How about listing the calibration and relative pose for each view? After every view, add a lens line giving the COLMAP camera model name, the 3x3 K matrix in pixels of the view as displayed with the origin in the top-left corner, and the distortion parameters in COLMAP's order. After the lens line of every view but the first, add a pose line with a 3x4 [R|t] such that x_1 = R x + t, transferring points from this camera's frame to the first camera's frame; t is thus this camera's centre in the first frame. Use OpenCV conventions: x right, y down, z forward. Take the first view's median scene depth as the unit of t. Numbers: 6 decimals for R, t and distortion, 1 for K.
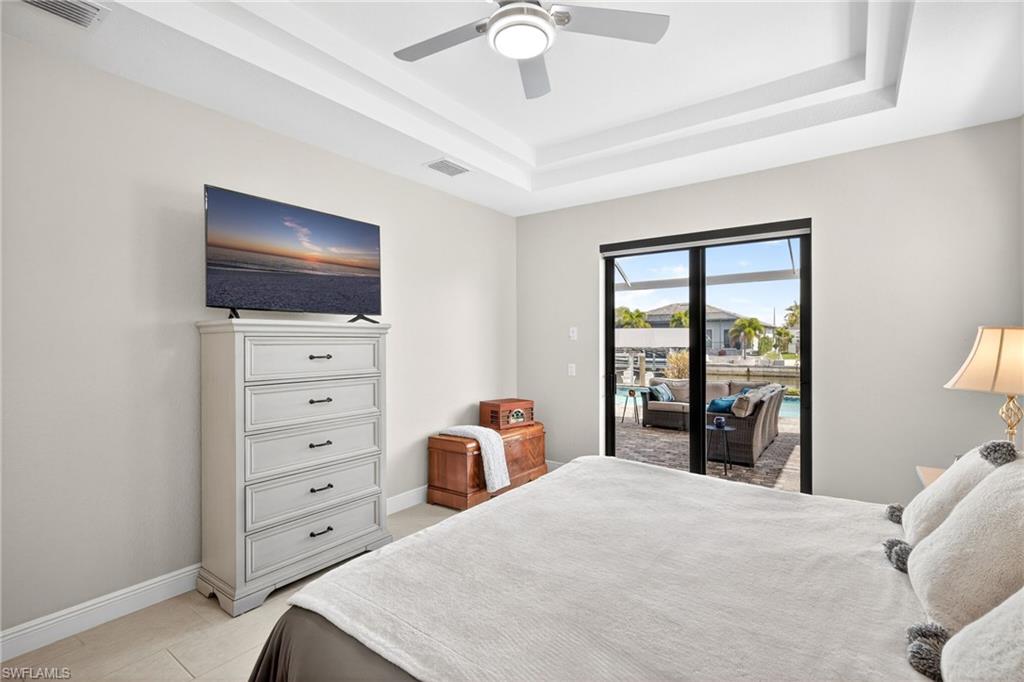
lens RADIAL K [[467.4, 0, 514.6], [0, 467.4, 339.5], [0, 0, 1]] dist [0.003043, 0.000021]
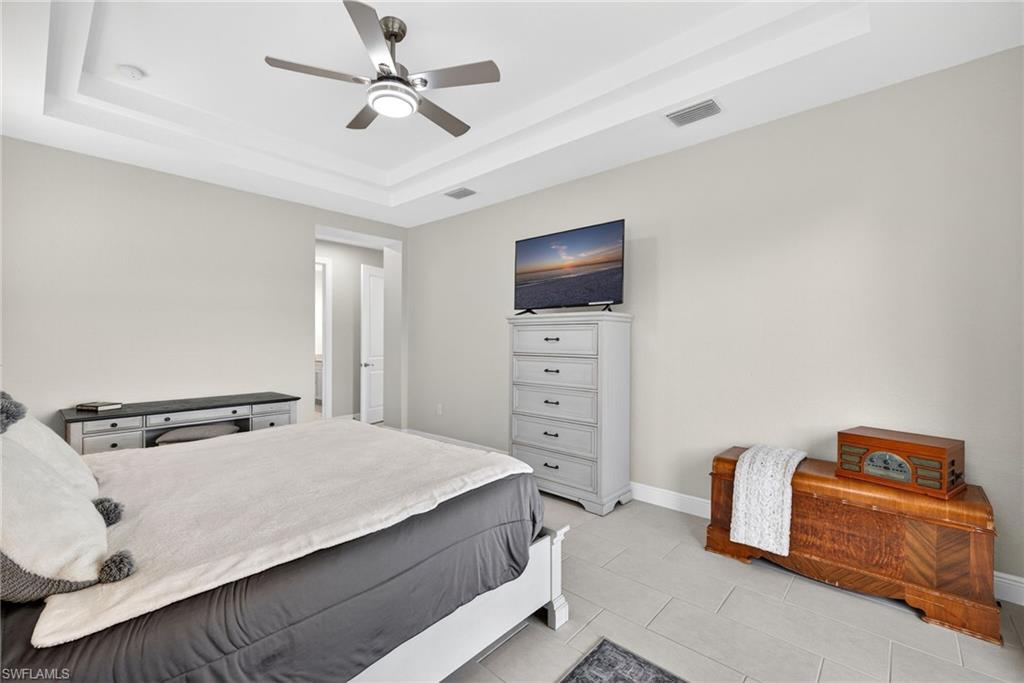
lens RADIAL K [[430.0, 0, 517.5], [0, 430.0, 344.4], [0, 0, 1]] dist [0.005893, -0.000595]
pose [[-0.099679, 0.011819, -0.994949, 0.833989], [-0.003771, 0.999918, 0.012256, 0.037566], [0.995012, 0.004974, -0.099626, 1.005334]]
